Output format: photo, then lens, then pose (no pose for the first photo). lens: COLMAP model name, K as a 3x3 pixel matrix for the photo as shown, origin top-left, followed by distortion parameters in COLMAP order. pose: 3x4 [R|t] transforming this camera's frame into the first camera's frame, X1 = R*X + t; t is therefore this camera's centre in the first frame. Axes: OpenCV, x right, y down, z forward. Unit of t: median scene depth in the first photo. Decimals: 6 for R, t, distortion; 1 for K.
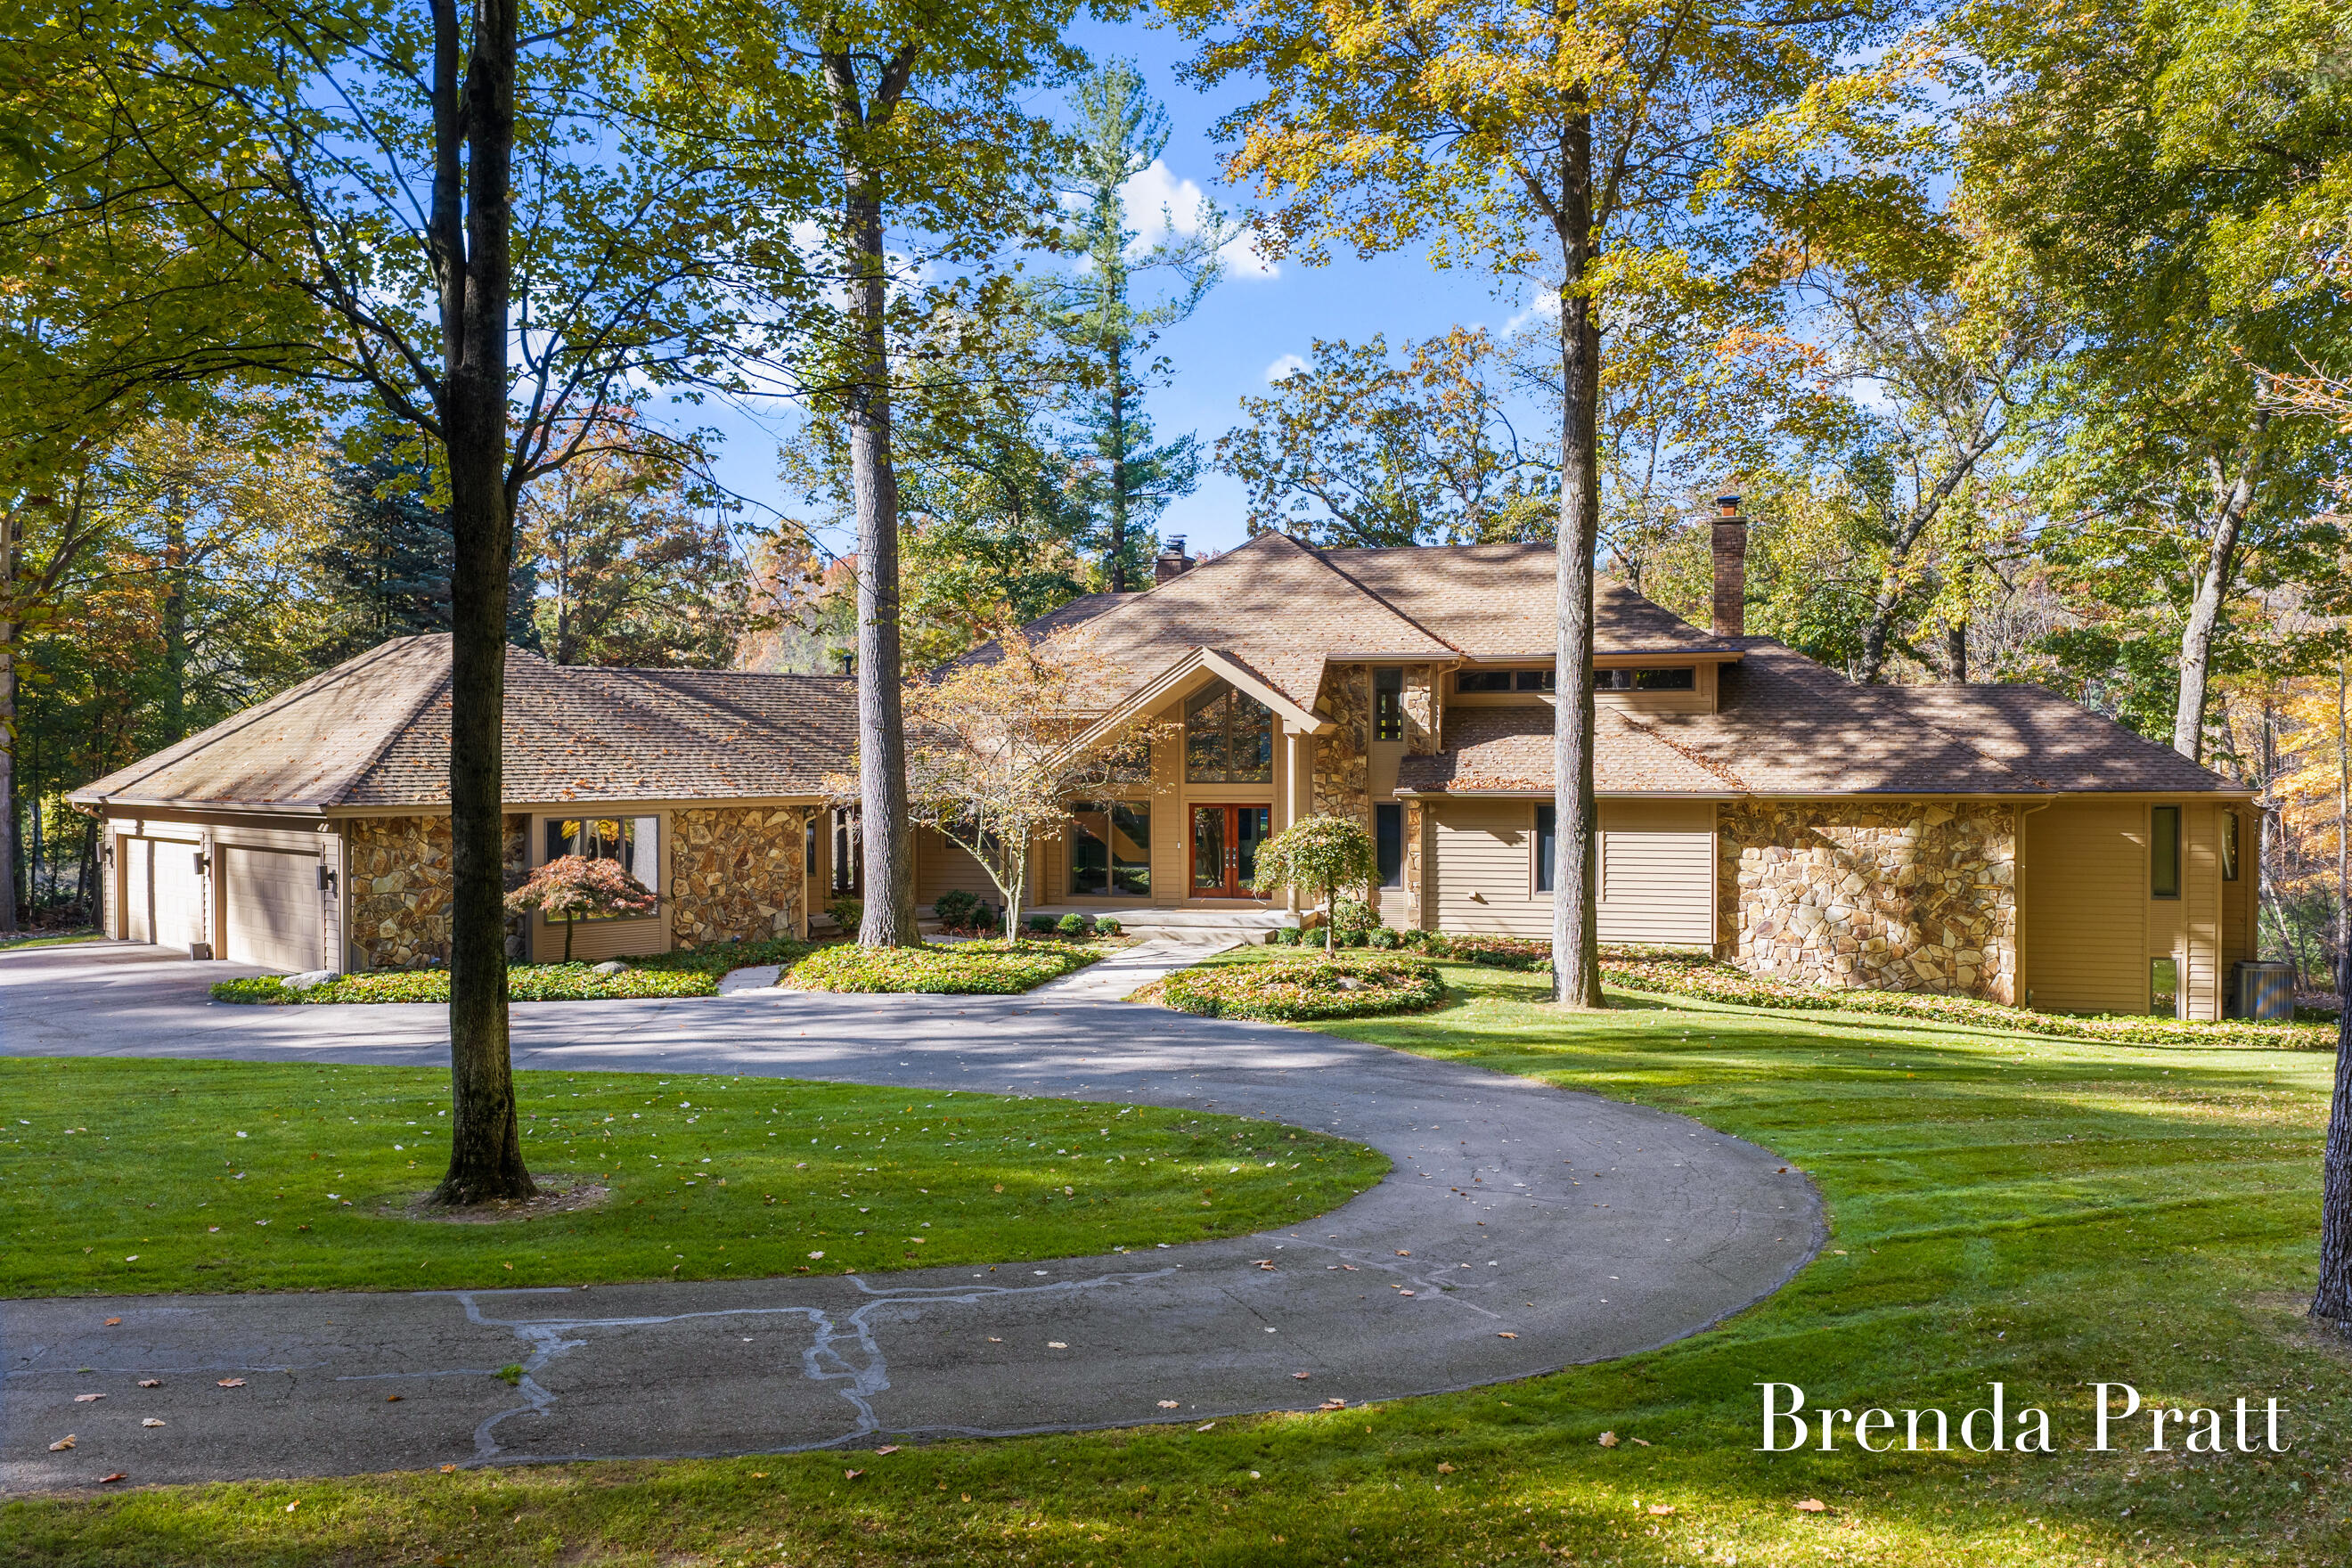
lens RADIAL K [[1912.3, 0, 1176.0], [0, 1912.3, 784.0], [0, 0, 1]] dist [-0.003209, -0.001419]
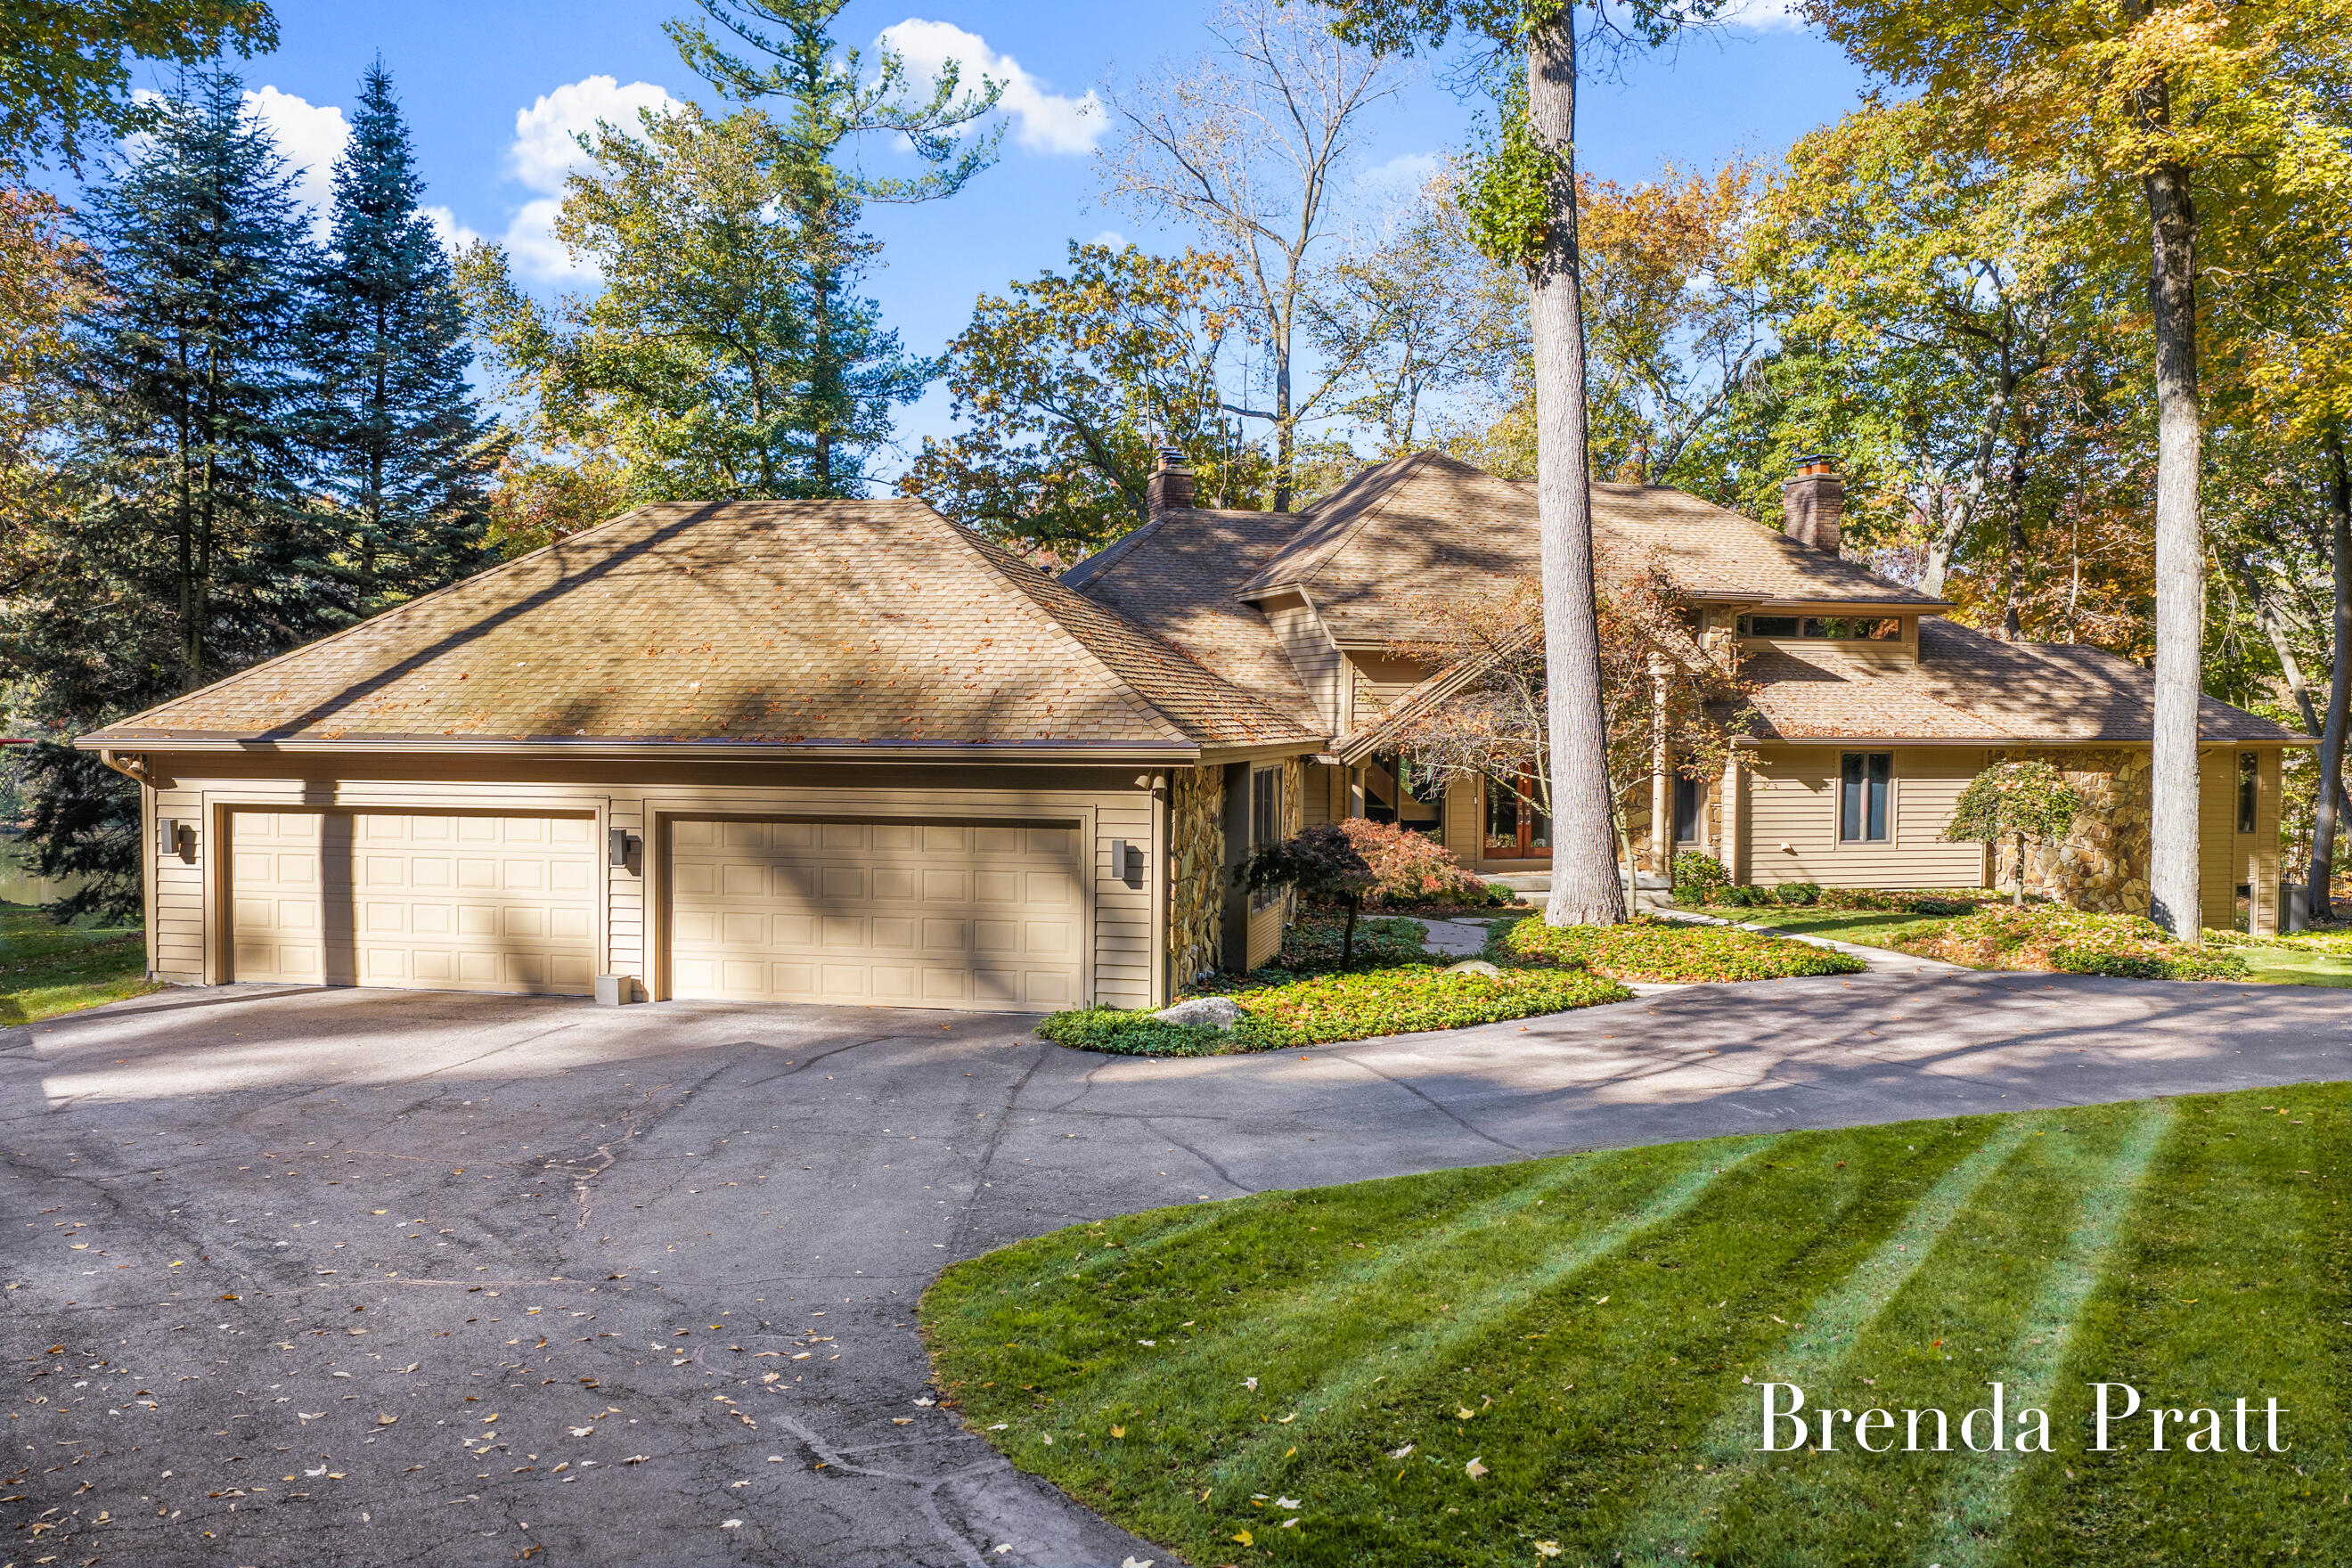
lens RADIAL K [[1912.3, 0, 1176.0], [0, 1912.3, 784.0], [0, 0, 1]] dist [-0.003209, -0.001419]
pose [[0.855583, -0.010549, 0.517558, -0.603569], [0.001447, 0.999837, 0.017986, 0.009729], [-0.517663, -0.014640, 0.855459, 0.341726]]
